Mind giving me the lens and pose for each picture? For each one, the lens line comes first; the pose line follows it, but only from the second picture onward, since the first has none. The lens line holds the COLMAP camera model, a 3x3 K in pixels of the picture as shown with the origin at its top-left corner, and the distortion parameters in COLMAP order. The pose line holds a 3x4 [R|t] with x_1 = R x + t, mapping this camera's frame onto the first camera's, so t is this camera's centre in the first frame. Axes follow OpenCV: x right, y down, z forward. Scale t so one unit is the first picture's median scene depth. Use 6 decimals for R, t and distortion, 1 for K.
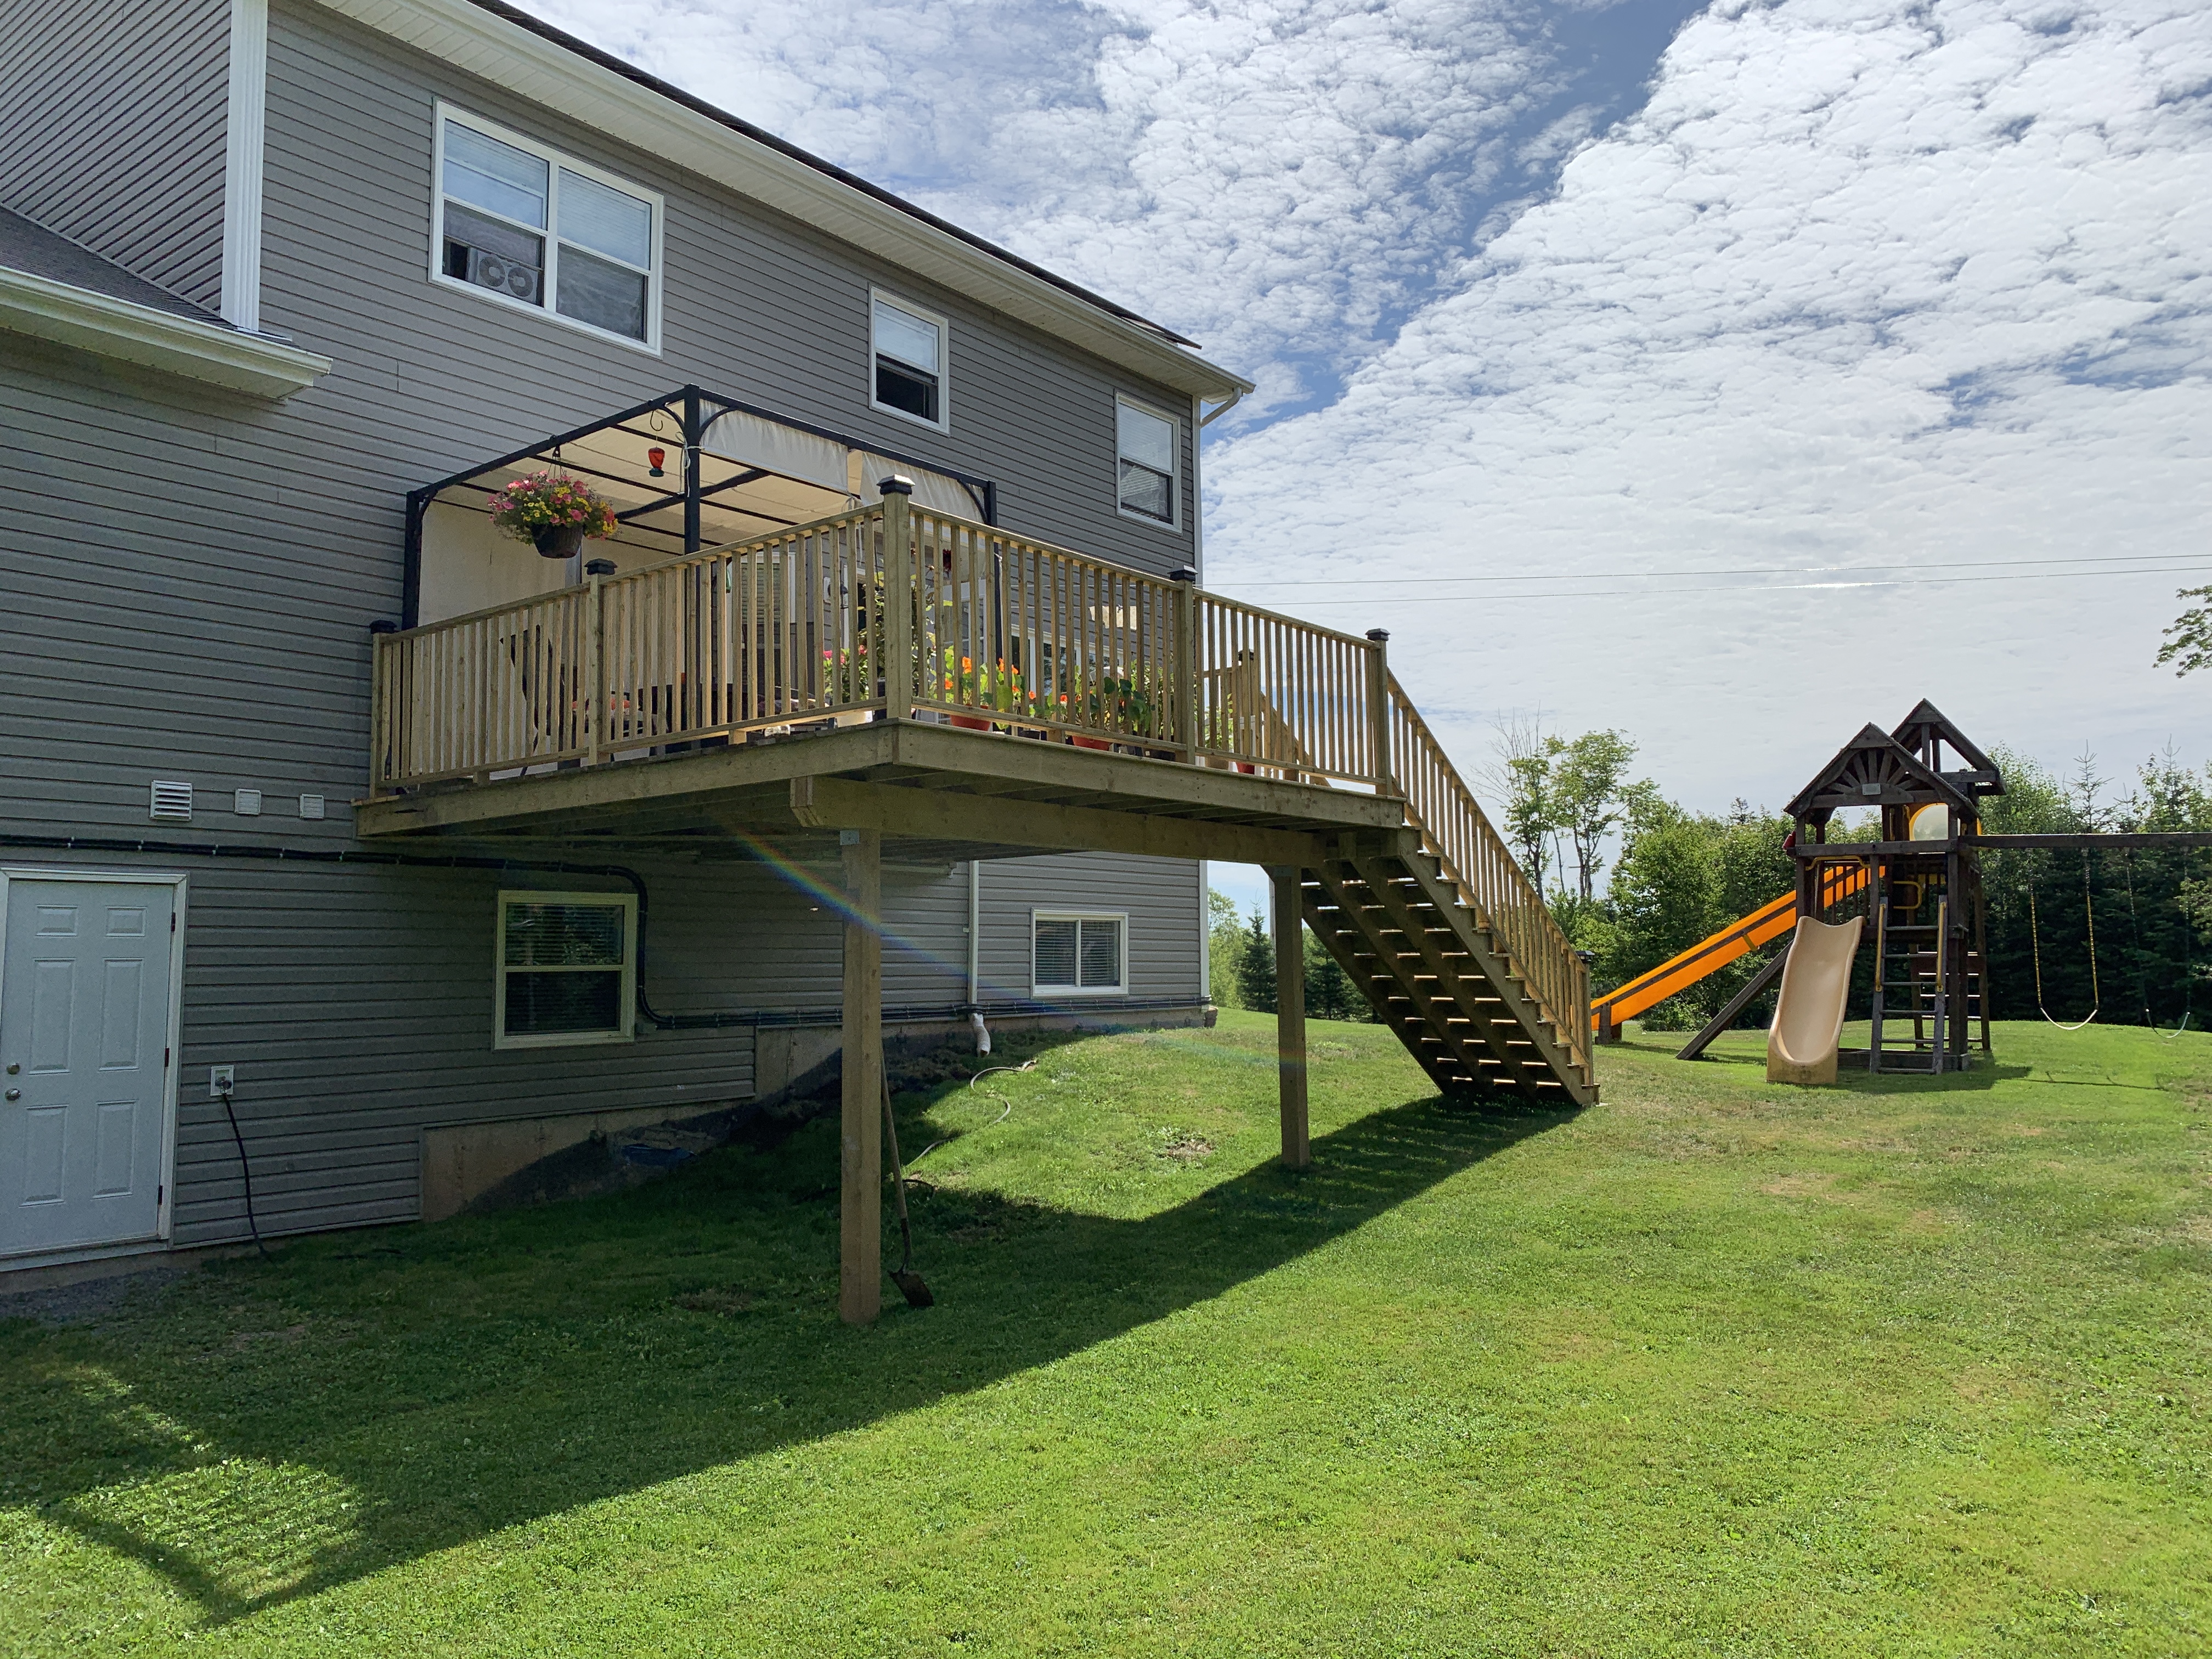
lens RADIAL K [[1680.9, 0, 1099.9], [0, 1680.9, 824.1], [0, 0, 1]] dist [0.043596, -0.054977]
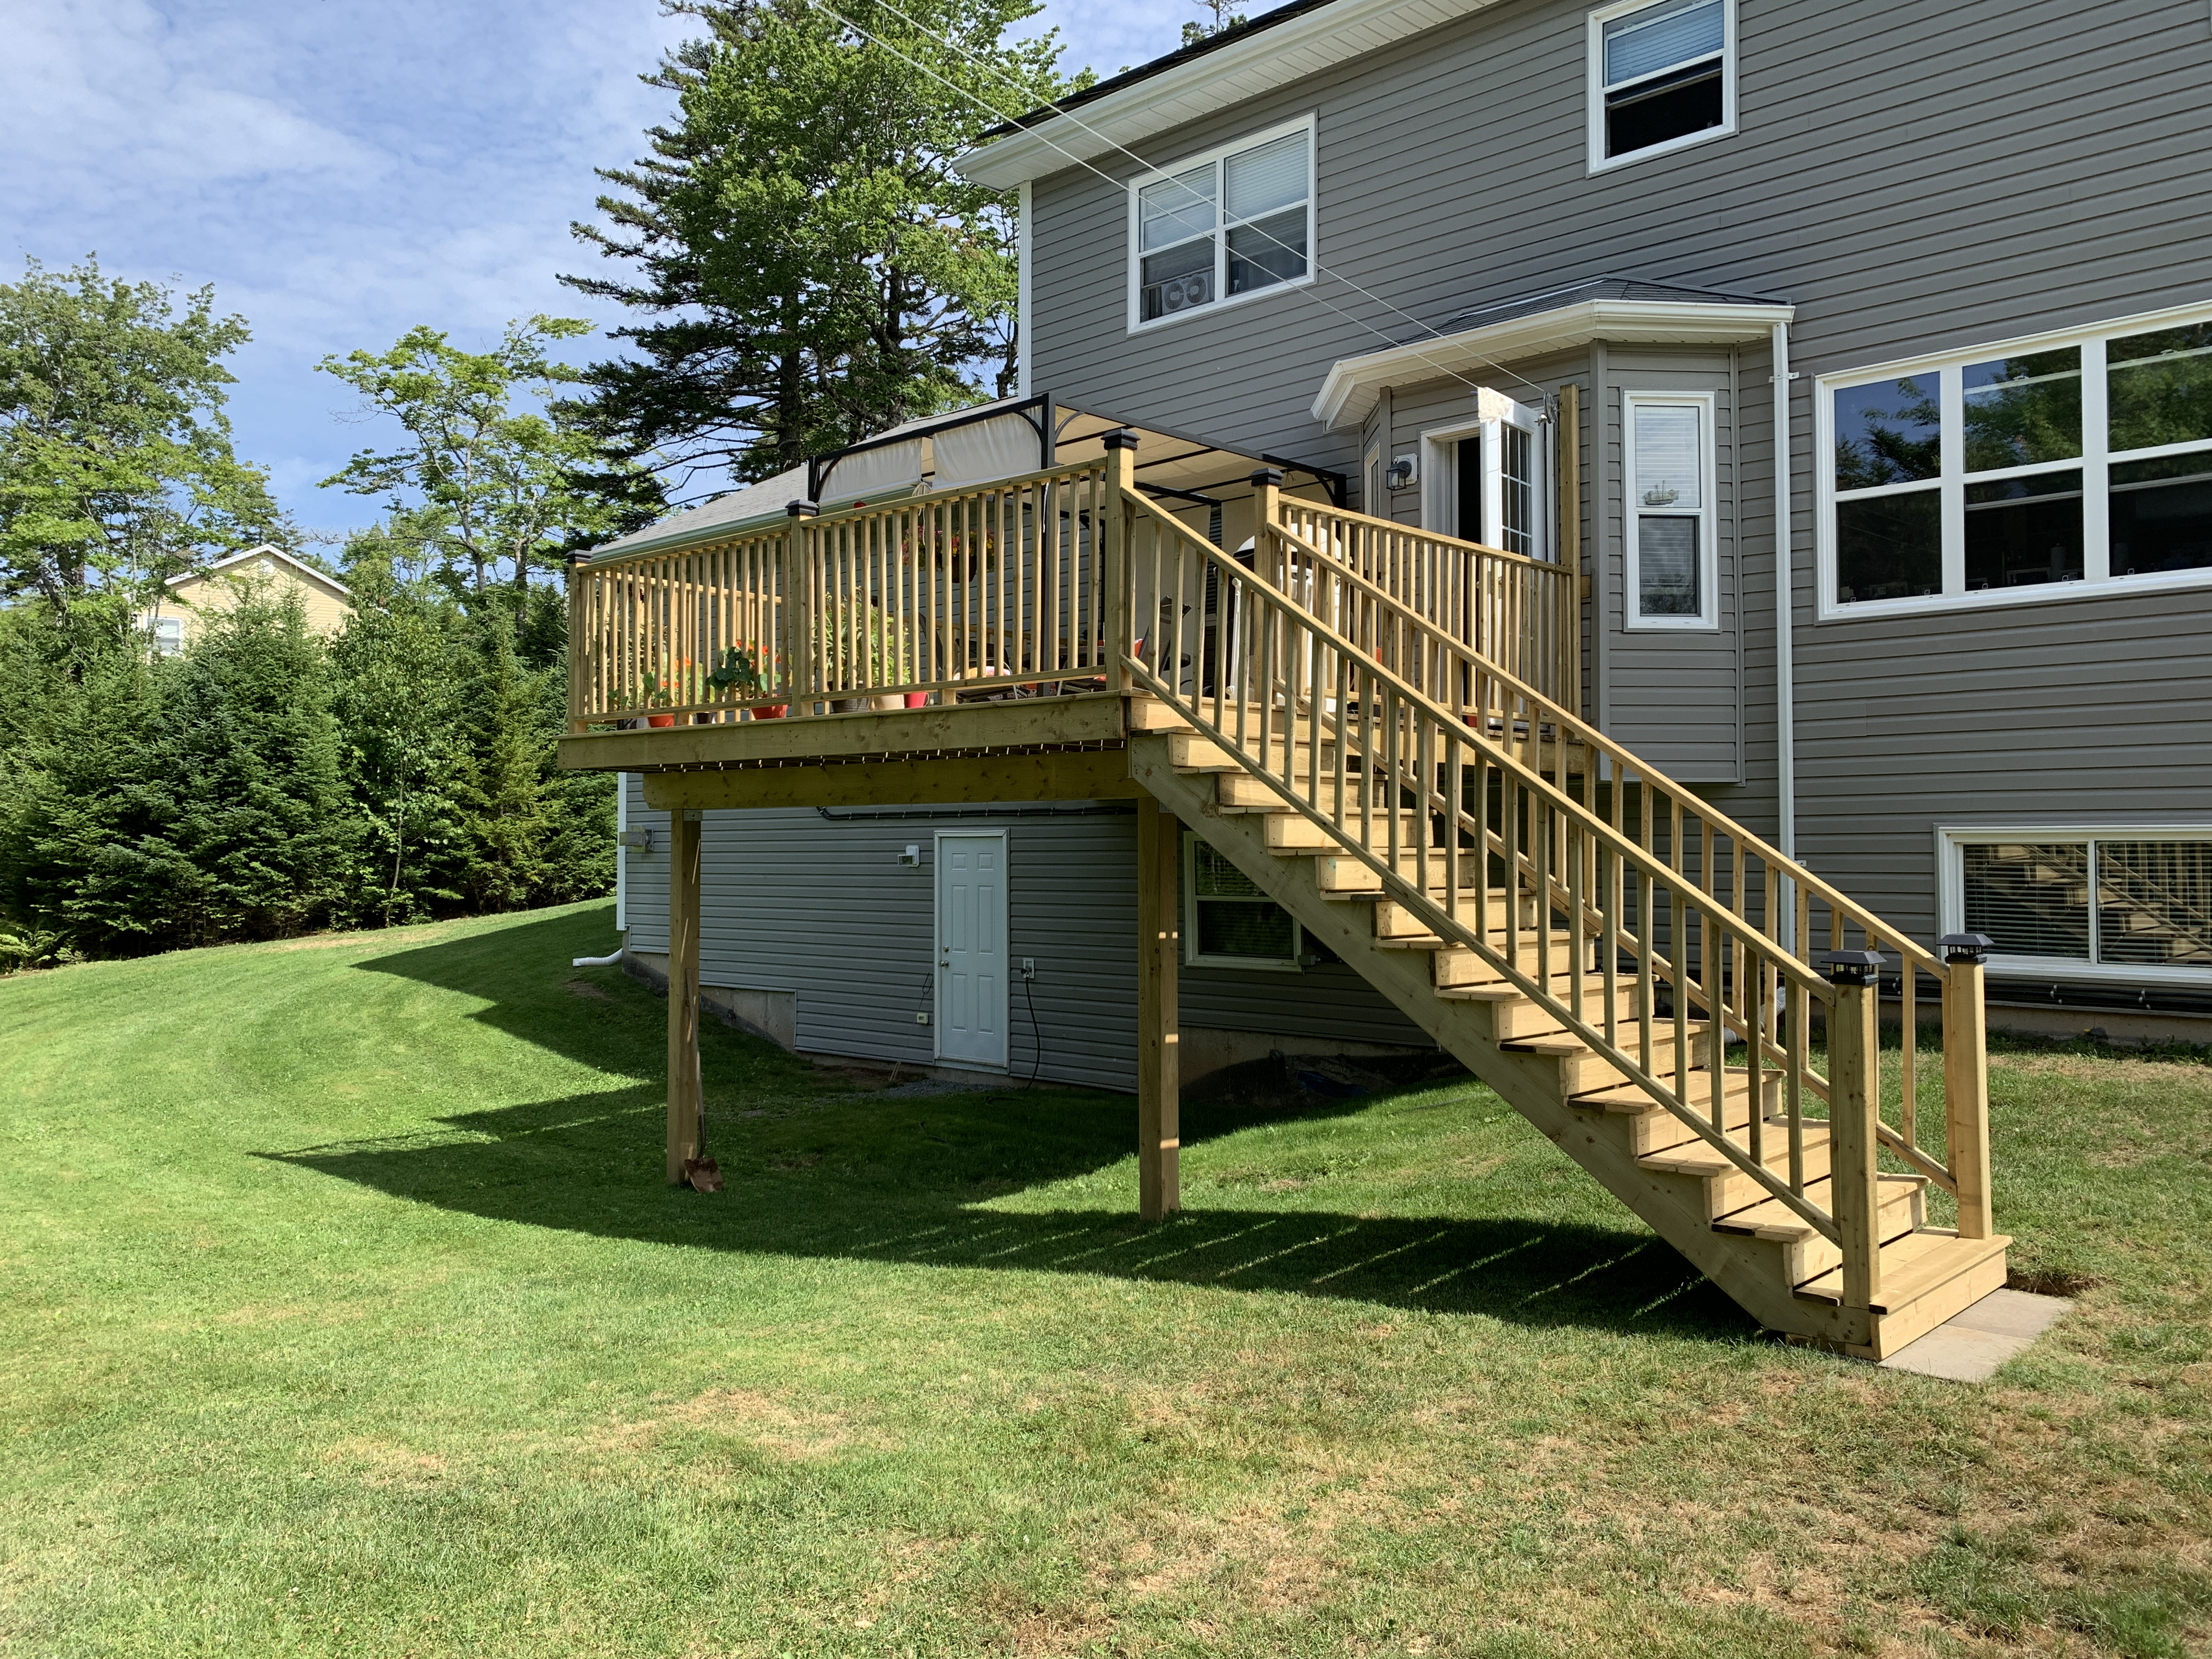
lens RADIAL K [[1680.9, 0, 1100.0], [0, 1680.9, 829.7], [0, 0, 1]] dist [0.043596, -0.054977]
pose [[-0.080320, 0.000860, -0.996769, 0.759950], [0.088845, 0.996026, -0.006300, 0.037567], [0.992802, -0.089064, -0.080077, 0.965668]]
